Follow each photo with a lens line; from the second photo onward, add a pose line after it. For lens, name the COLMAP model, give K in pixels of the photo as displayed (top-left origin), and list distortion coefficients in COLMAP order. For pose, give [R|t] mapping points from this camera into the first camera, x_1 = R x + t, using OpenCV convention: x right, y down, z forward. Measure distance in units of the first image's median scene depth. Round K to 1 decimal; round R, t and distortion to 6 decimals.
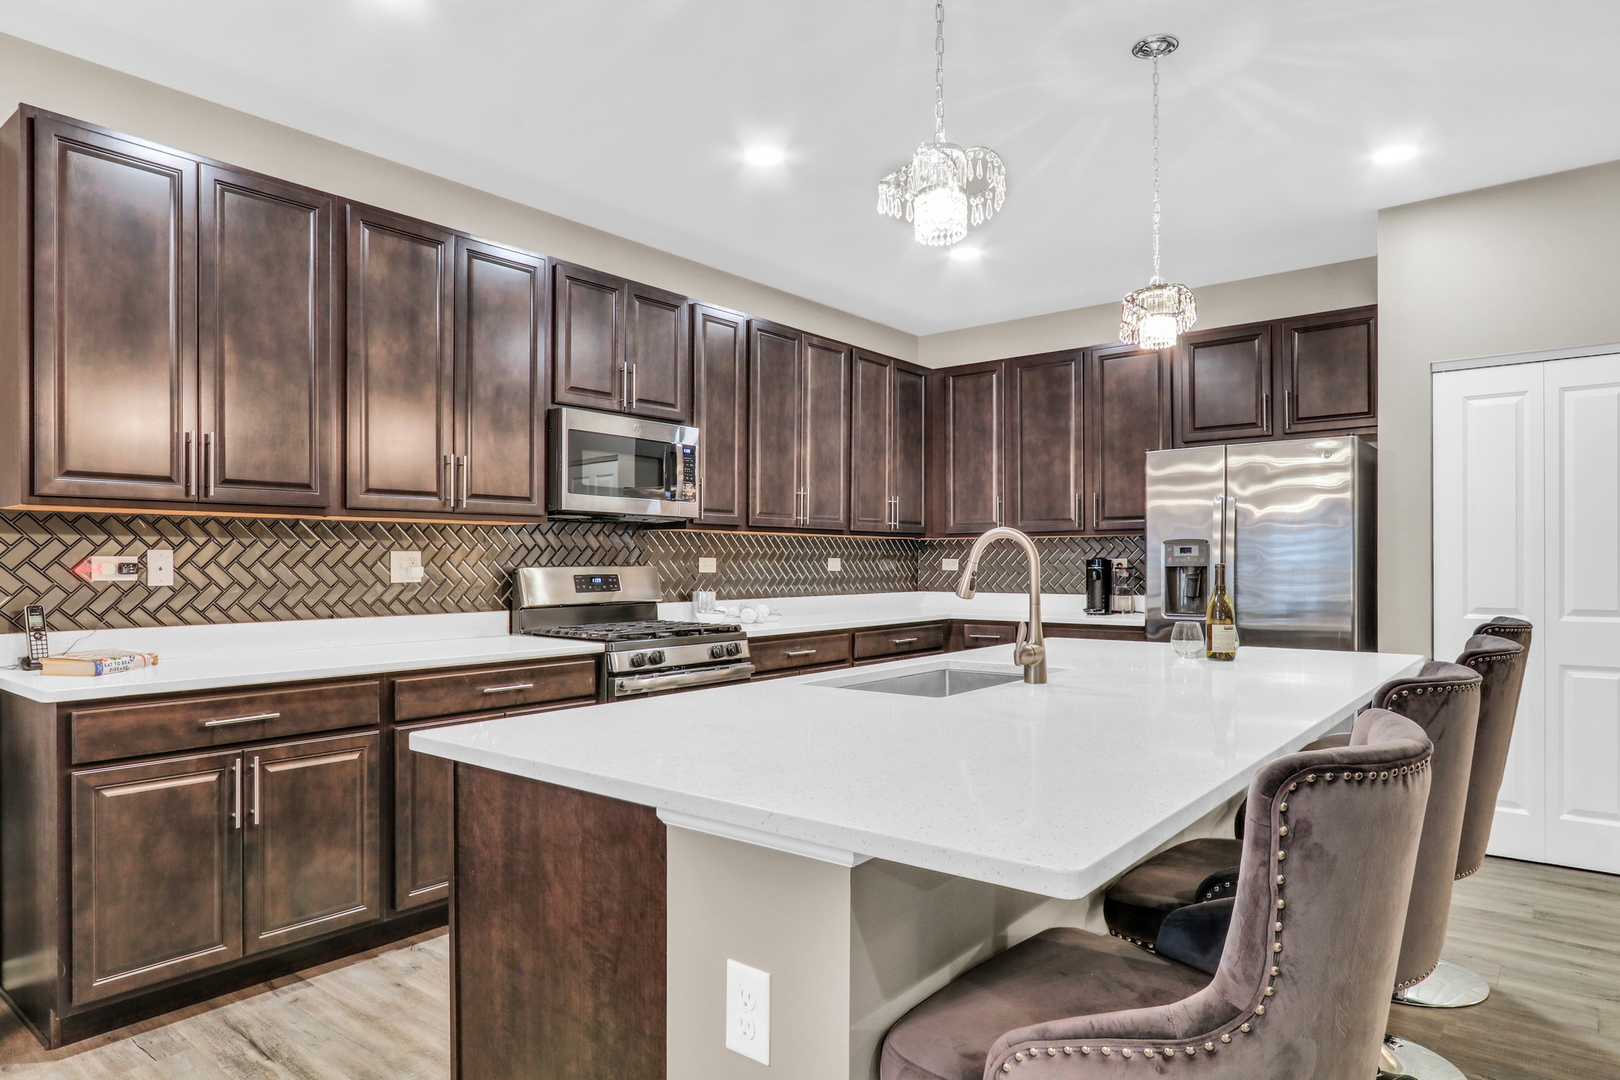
lens RADIAL K [[972.8, 0, 813.6], [0, 972.8, 553.9], [0, 0, 1]] dist [-0.014923, 0.003983]
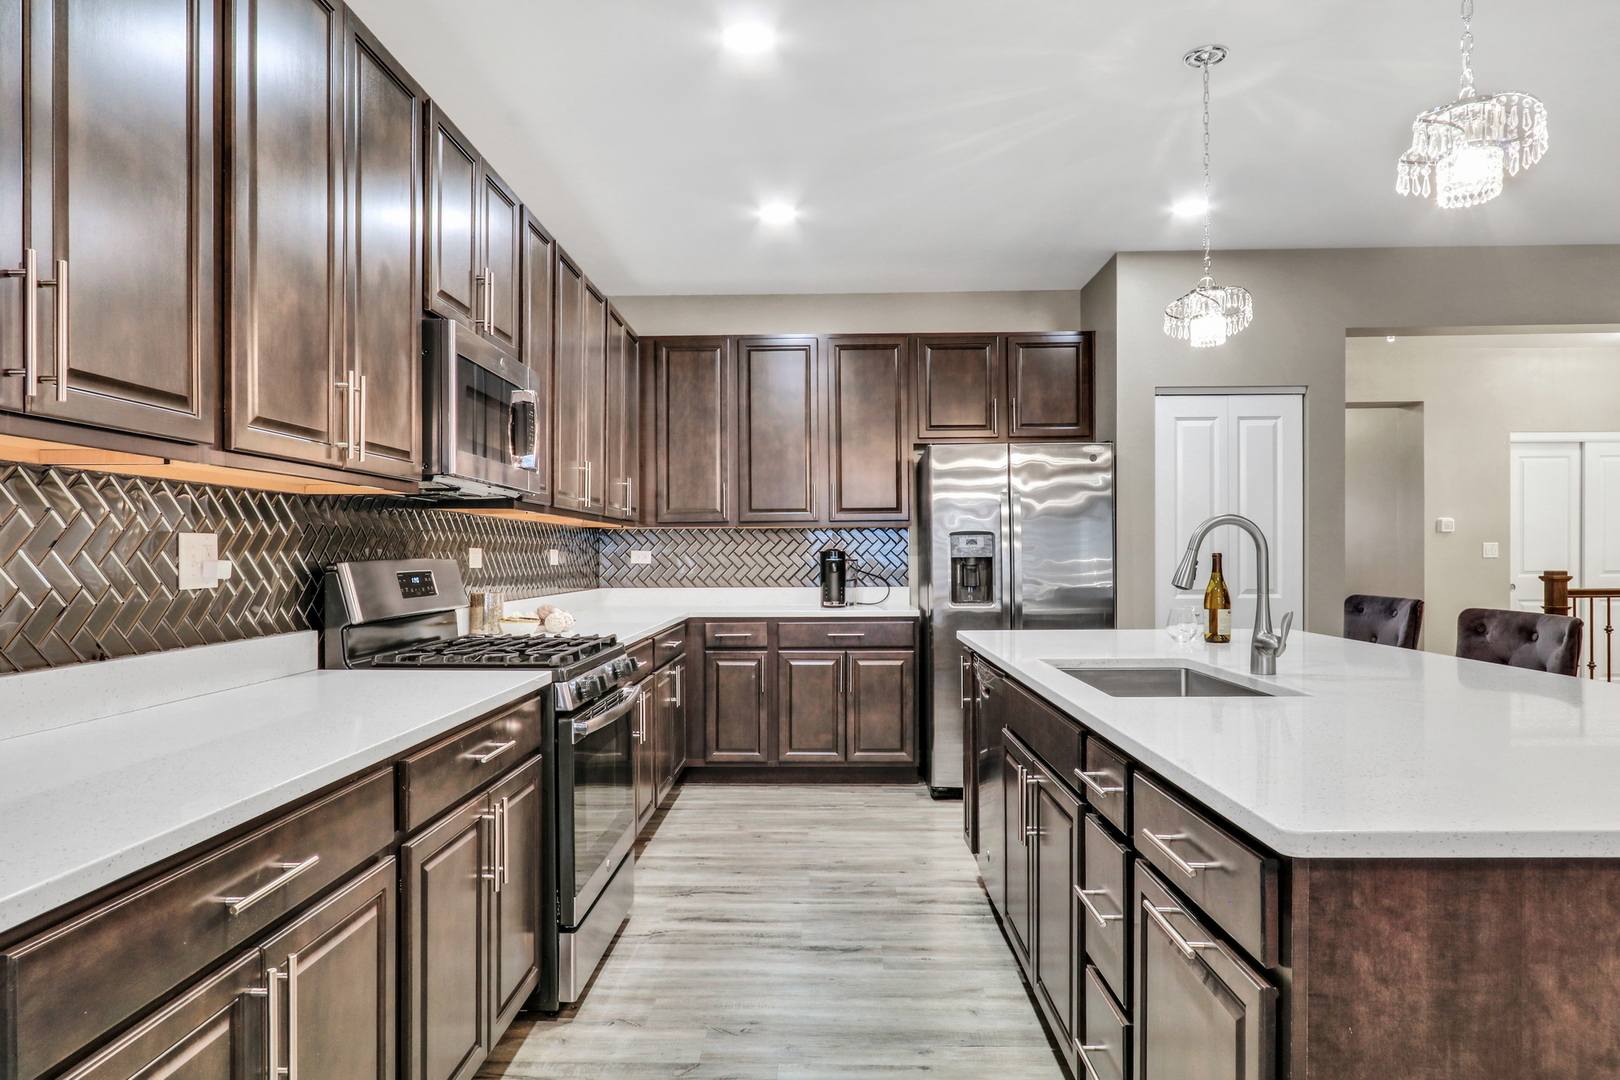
lens RADIAL K [[972.8, 0, 813.1], [0, 972.8, 551.4], [0, 0, 1]] dist [-0.014923, 0.003983]
pose [[0.792456, -0.000299, 0.609929, -0.408808], [-0.001313, 0.999997, 0.002196, 0.004875], [-0.609928, -0.002541, 0.792453, 0.285744]]
